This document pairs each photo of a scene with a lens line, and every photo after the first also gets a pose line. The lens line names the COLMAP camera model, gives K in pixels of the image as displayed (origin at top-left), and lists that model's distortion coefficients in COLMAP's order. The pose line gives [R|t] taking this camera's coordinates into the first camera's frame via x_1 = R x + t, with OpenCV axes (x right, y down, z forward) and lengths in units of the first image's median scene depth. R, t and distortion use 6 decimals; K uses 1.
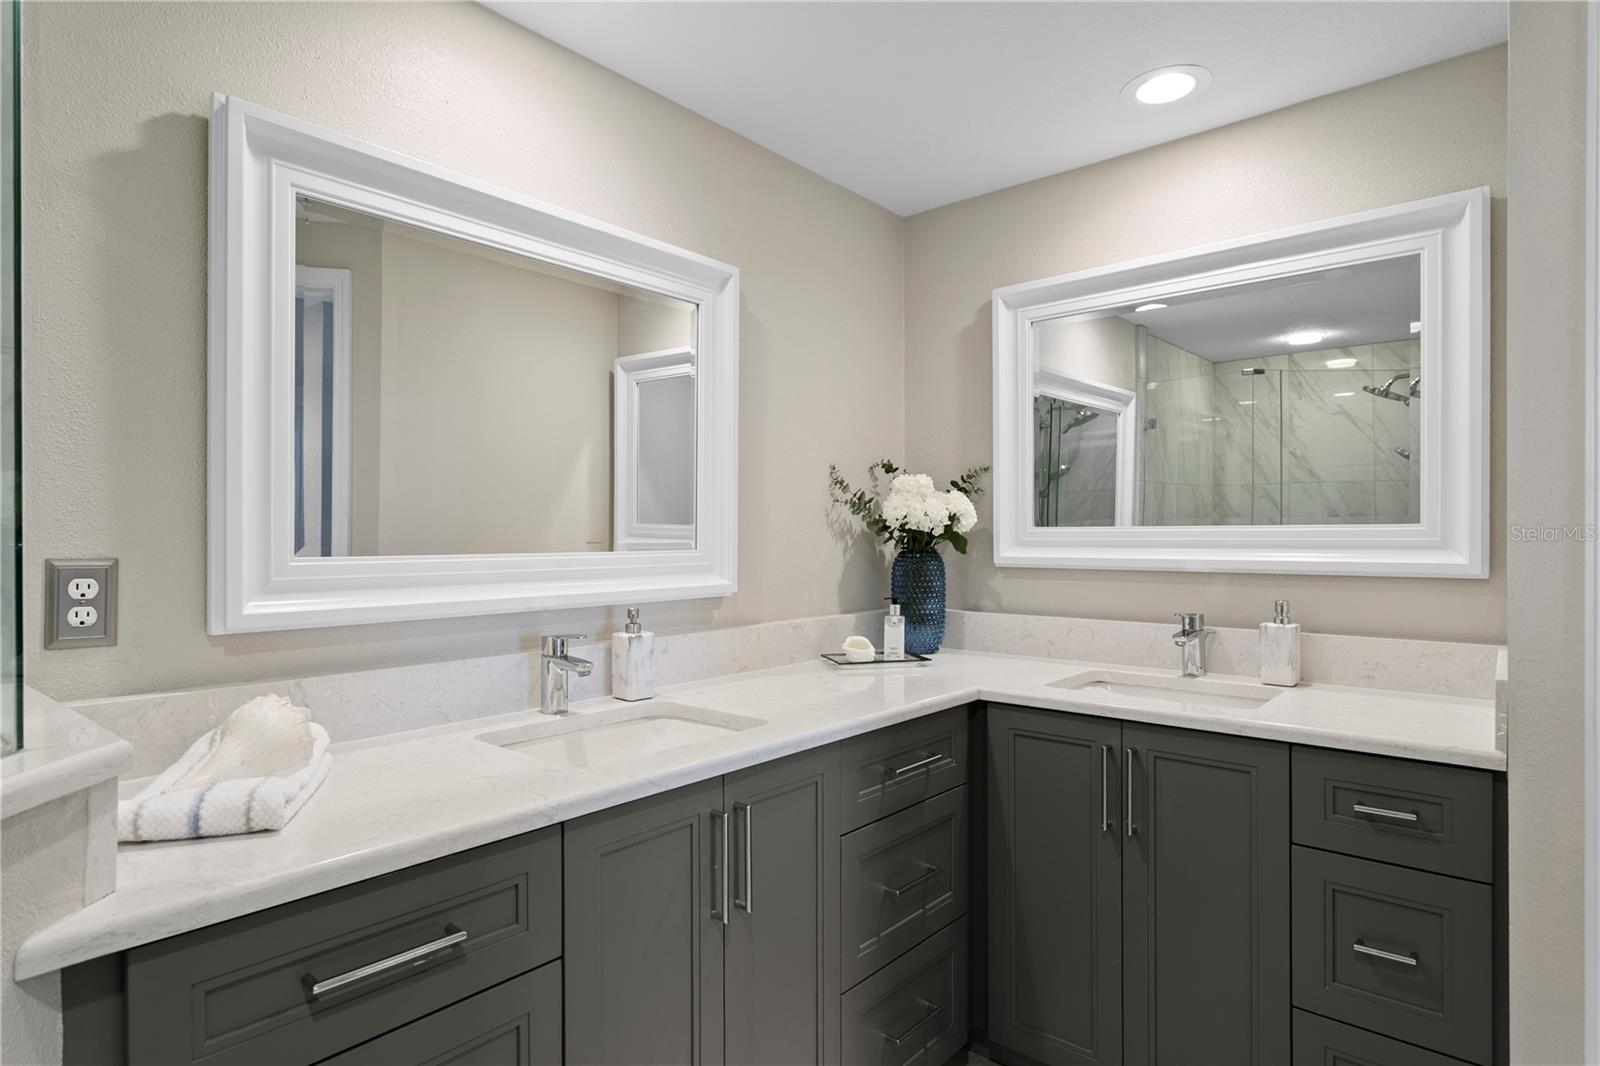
lens RADIAL K [[853.7, 0, 792.0], [0, 853.7, 534.9], [0, 0, 1]] dist [-0.012469, 0.000356]
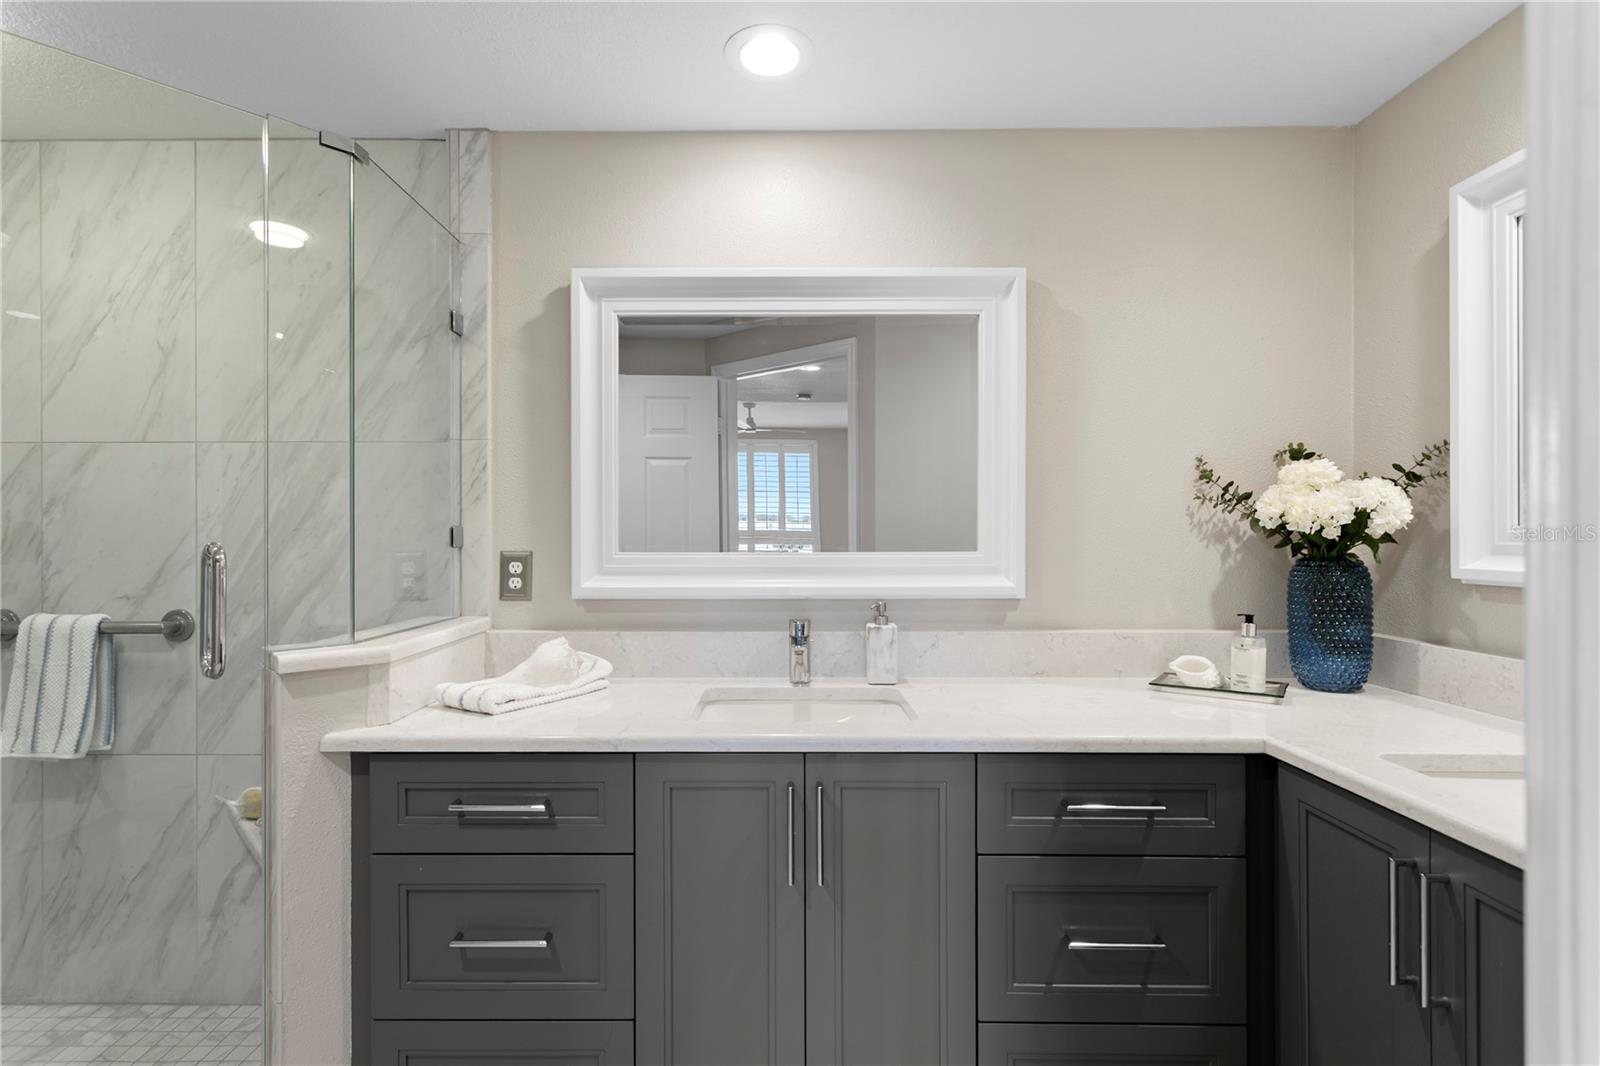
lens RADIAL K [[762.9, 0, 783.7], [0, 762.9, 533.0], [0, 0, 1]] dist [-0.001621, 0.003843]
pose [[0.652526, -0.000522, -0.757766, 0.457047], [0.001108, 0.999999, 0.000266, -0.005933], [0.757765, -0.001013, 0.652526, 0.225553]]
